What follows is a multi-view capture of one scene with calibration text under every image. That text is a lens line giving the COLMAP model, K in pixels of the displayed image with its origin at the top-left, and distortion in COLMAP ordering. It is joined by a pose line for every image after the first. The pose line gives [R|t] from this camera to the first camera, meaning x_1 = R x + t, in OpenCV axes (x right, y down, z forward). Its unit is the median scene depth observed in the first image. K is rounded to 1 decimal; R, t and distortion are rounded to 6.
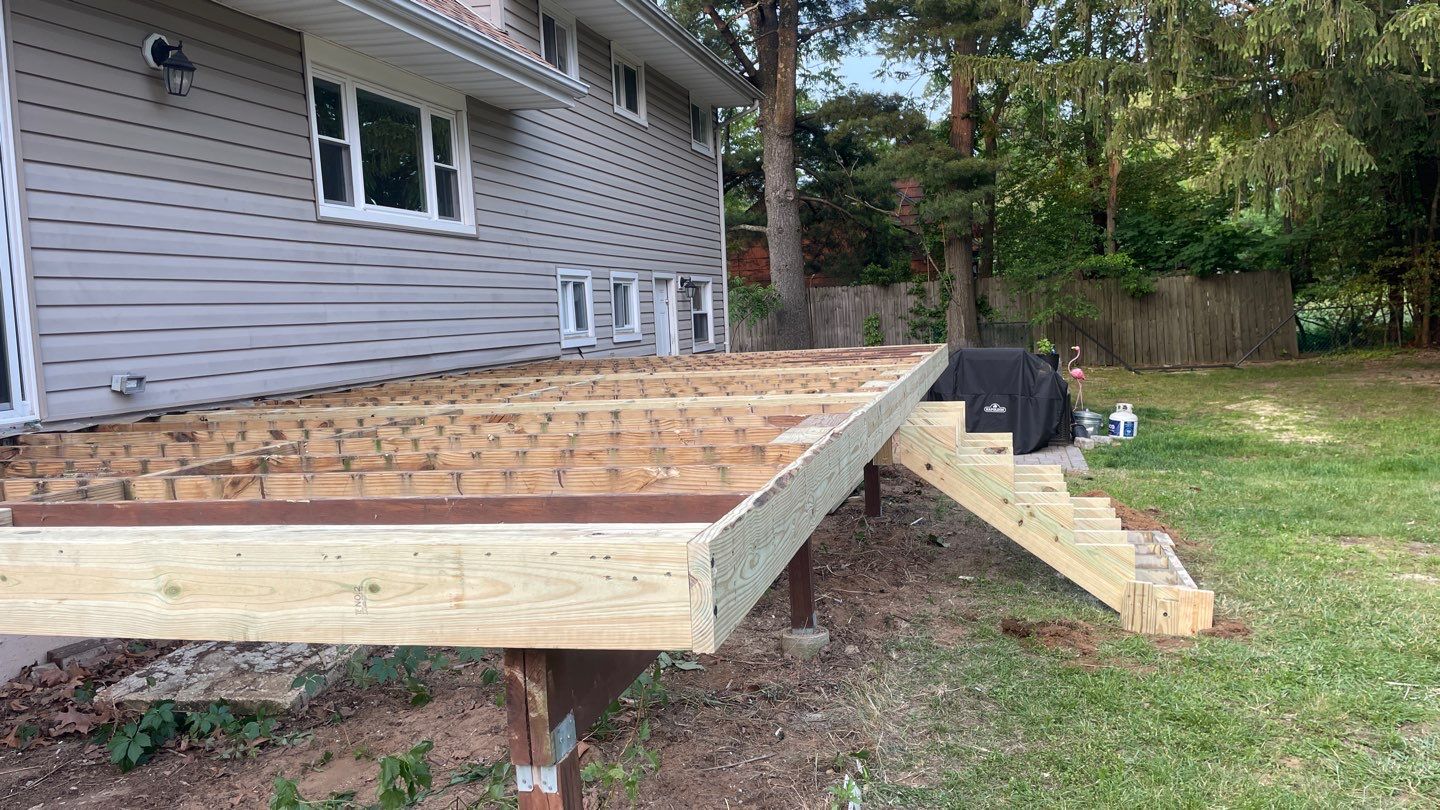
lens RADIAL K [[1094.3, 0, 724.8], [0, 1094.3, 390.7], [0, 0, 1]] dist [0.093466, -0.130255]
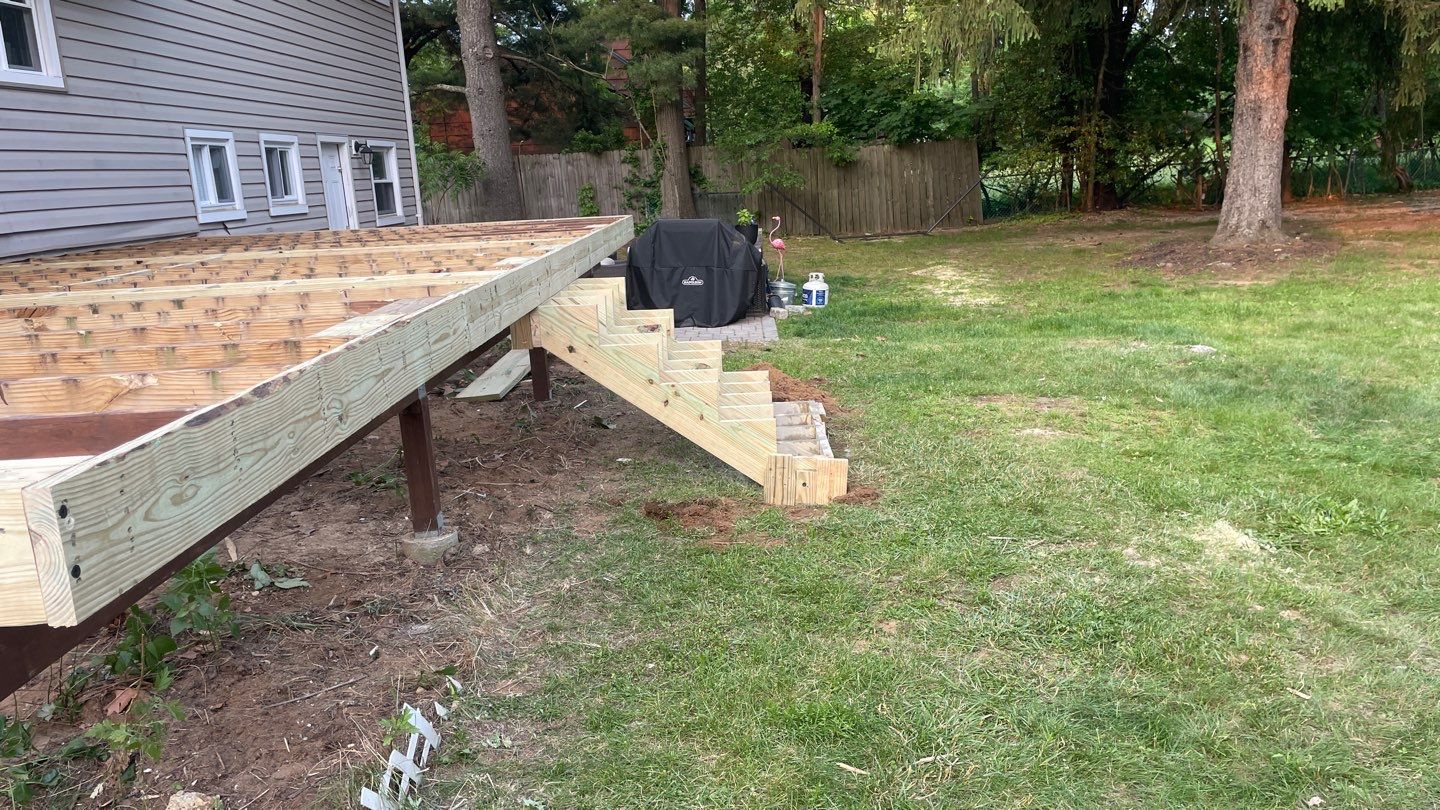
lens RADIAL K [[1095.6, 0, 730.1], [0, 1095.6, 411.6], [0, 0, 1]] dist [0.105483, -0.153678]
pose [[0.970777, -0.054250, 0.233771, 0.044001], [0.022575, 0.990438, 0.136101, -0.001277], [-0.238919, -0.126846, 0.962719, 0.025071]]
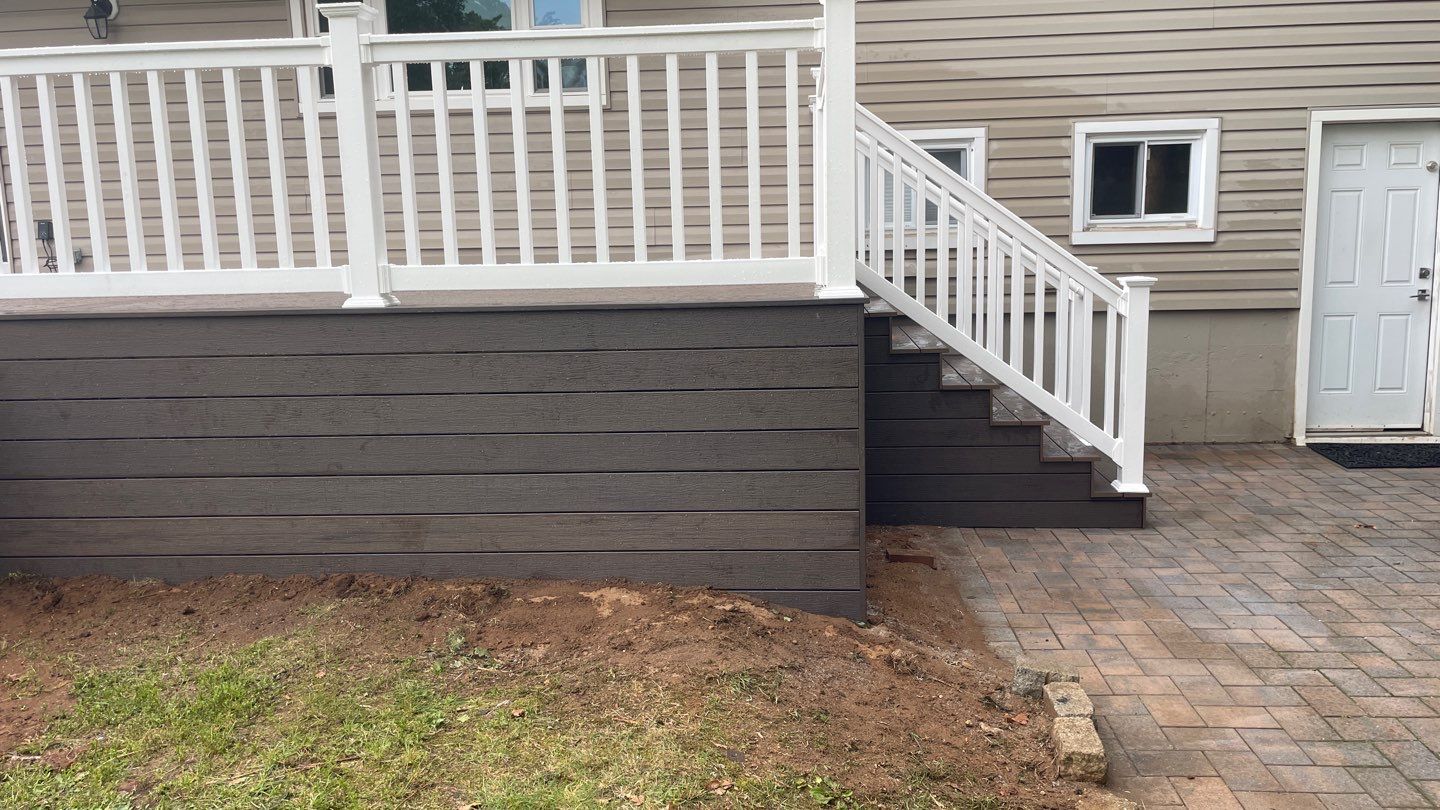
lens RADIAL K [[1094.3, 0, 724.8], [0, 1094.3, 390.7], [0, 0, 1]] dist [0.093466, -0.130255]
pose [[0.187881, 0.185694, -0.964478, 0.504989], [-0.056149, 0.982390, 0.178204, -0.067446], [0.980586, 0.020673, 0.194999, 0.751423]]
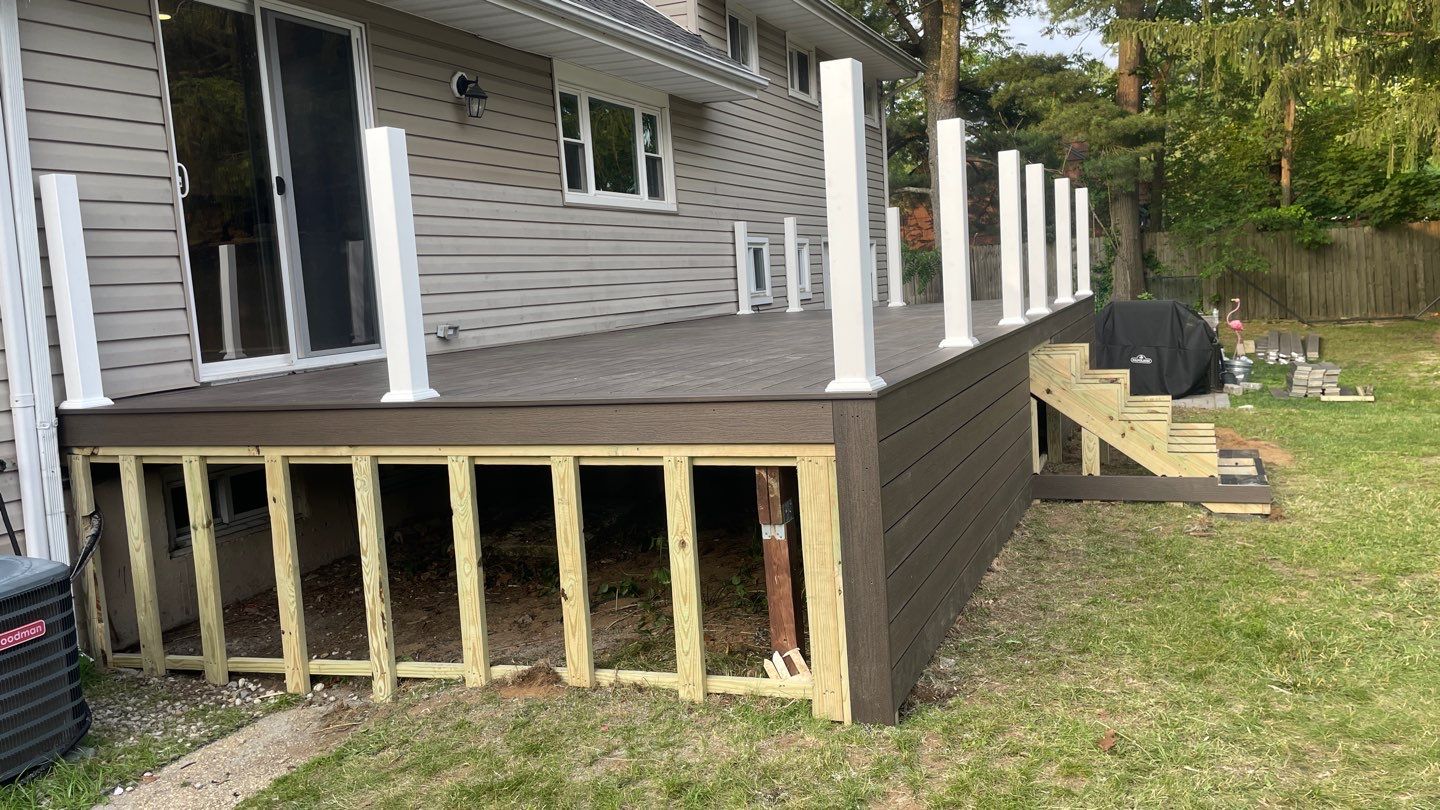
lens RADIAL K [[1100.2, 0, 721.8], [0, 1100.2, 384.3], [0, 0, 1]] dist [0.097303, -0.129633]
pose [[0.988447, -0.001099, -0.151565, 0.003245], [0.005437, 0.999587, 0.028206, 0.010650], [0.151472, -0.028704, 0.988045, -0.148159]]
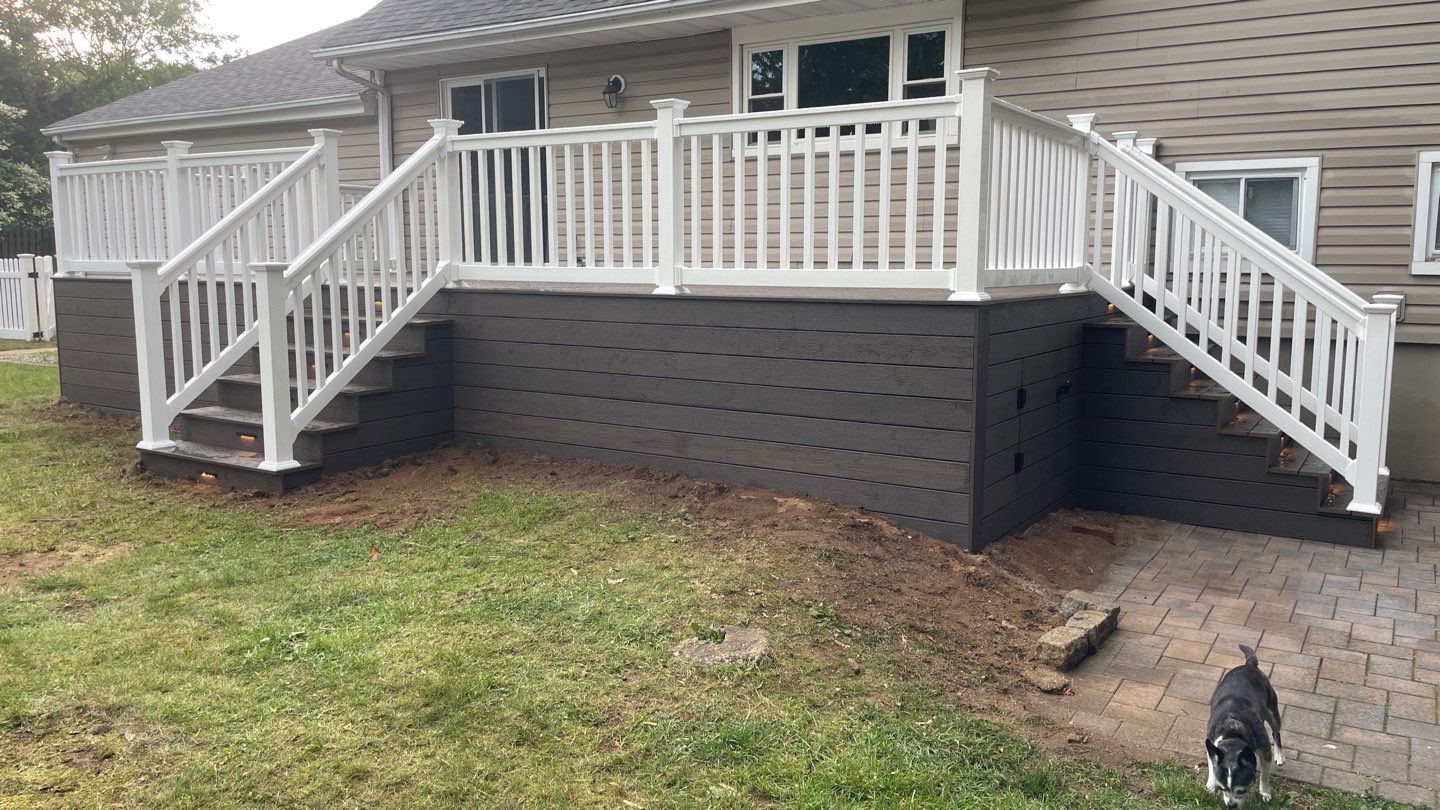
lens RADIAL K [[1089.5, 0, 700.8], [0, 1089.5, 391.7], [0, 0, 1]] dist [0.092194, -0.124706]
pose [[-0.316134, 0.164859, -0.934281, 0.642193], [-0.056106, 0.979814, 0.191879, -0.081147], [0.947054, 0.113078, -0.300502, 0.890059]]
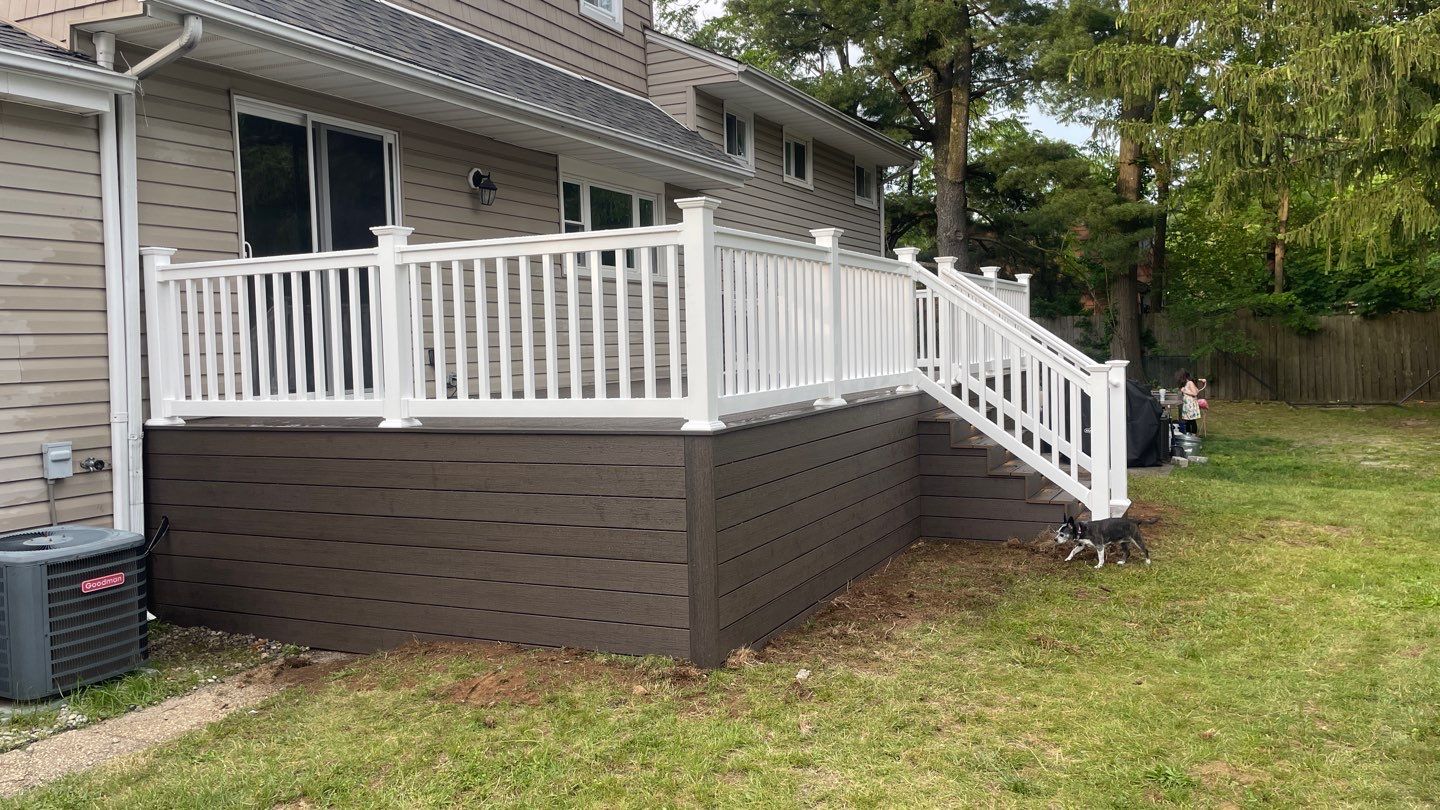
lens RADIAL K [[1089.5, 0, 700.8], [0, 1089.5, 391.7], [0, 0, 1]] dist [0.092194, -0.124706]
pose [[0.977110, 0.031474, -0.210393, 0.085109], [-0.035887, 0.999208, -0.017190, 0.013559], [0.209686, 0.024347, 0.977466, -0.259276]]
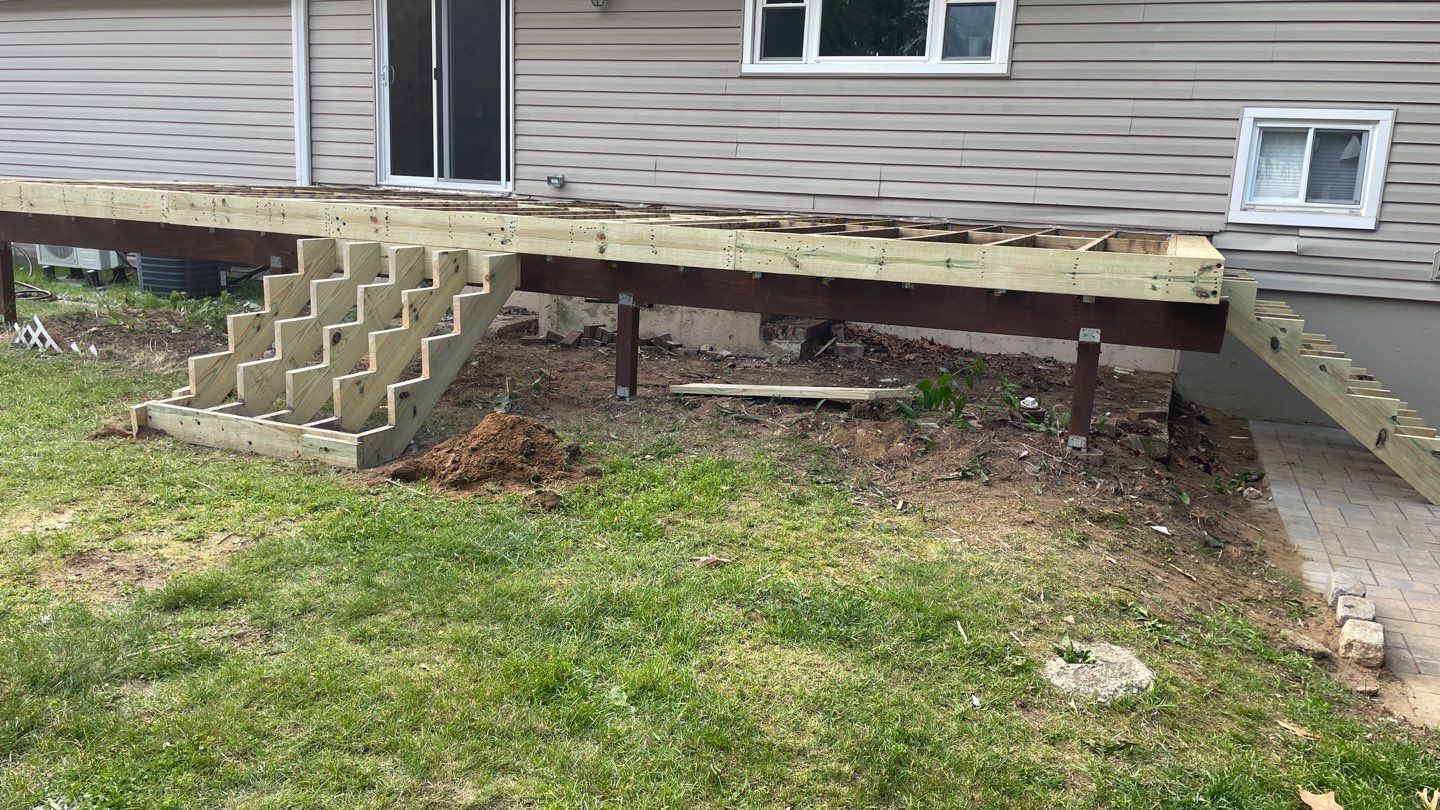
lens RADIAL K [[1093.0, 0, 708.6], [0, 1093.0, 412.4], [0, 0, 1]] dist [0.088438, -0.118555]
pose [[-0.141823, 0.241545, -0.959970, 0.608384], [-0.111657, 0.959680, 0.257968, -0.065370], [0.983575, 0.143773, -0.109134, 0.724719]]
